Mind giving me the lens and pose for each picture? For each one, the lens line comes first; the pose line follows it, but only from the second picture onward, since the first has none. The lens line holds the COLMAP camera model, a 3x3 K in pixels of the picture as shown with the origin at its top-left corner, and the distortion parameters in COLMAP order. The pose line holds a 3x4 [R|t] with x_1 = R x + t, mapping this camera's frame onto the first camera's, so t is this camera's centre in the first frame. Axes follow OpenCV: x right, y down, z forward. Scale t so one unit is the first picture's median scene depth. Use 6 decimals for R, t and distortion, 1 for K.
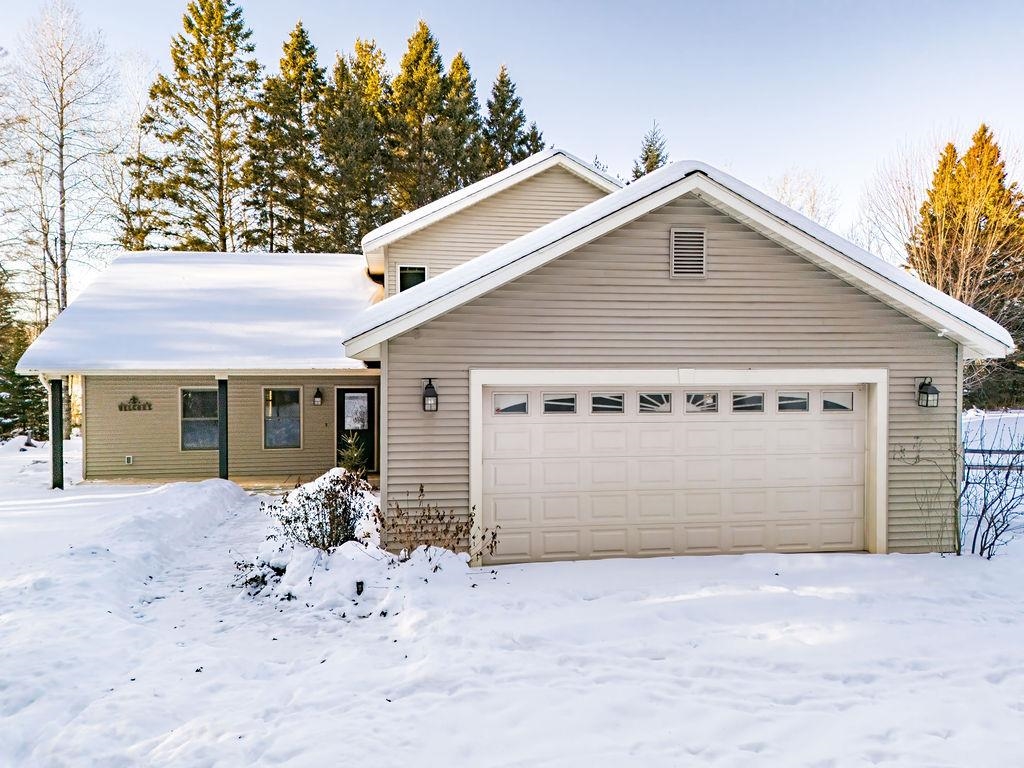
lens RADIAL K [[727.7, 0, 524.4], [0, 727.7, 400.8], [0, 0, 1]] dist [0.097654, -0.088668]
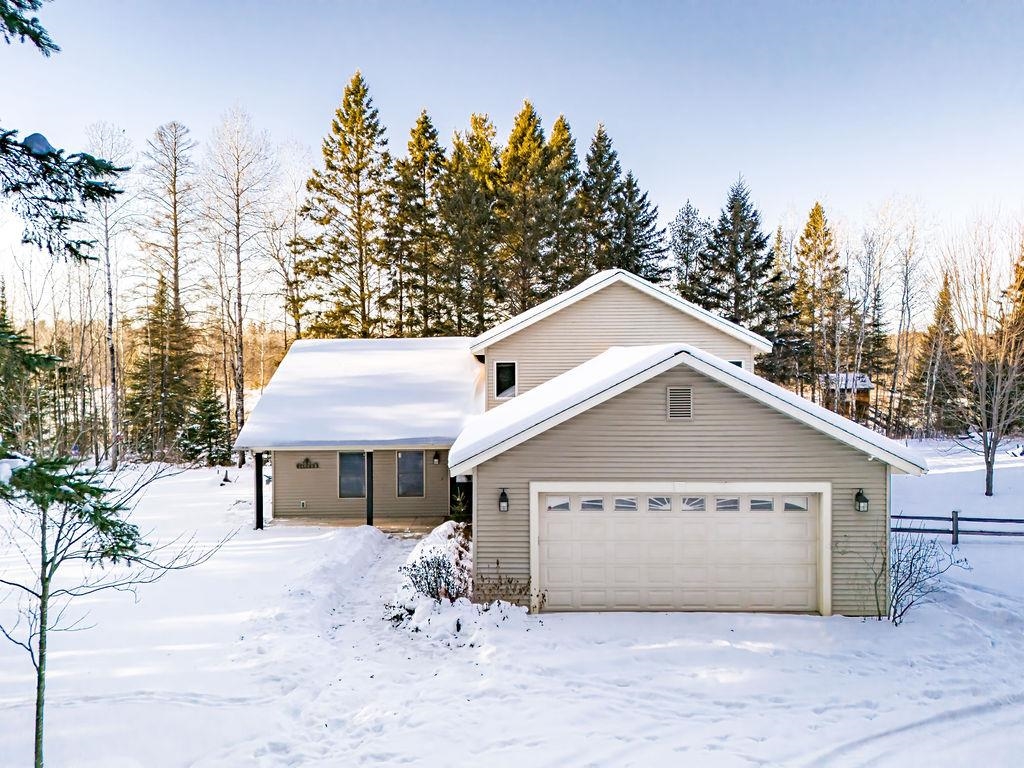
lens RADIAL K [[727.7, 0, 524.4], [0, 727.7, 400.8], [0, 0, 1]] dist [0.097654, -0.088668]
pose [[0.987494, 0.001211, -0.157654, 0.155770], [-0.000251, 0.999981, 0.006108, -0.227783], [0.157659, -0.005992, 0.987475, -0.511917]]
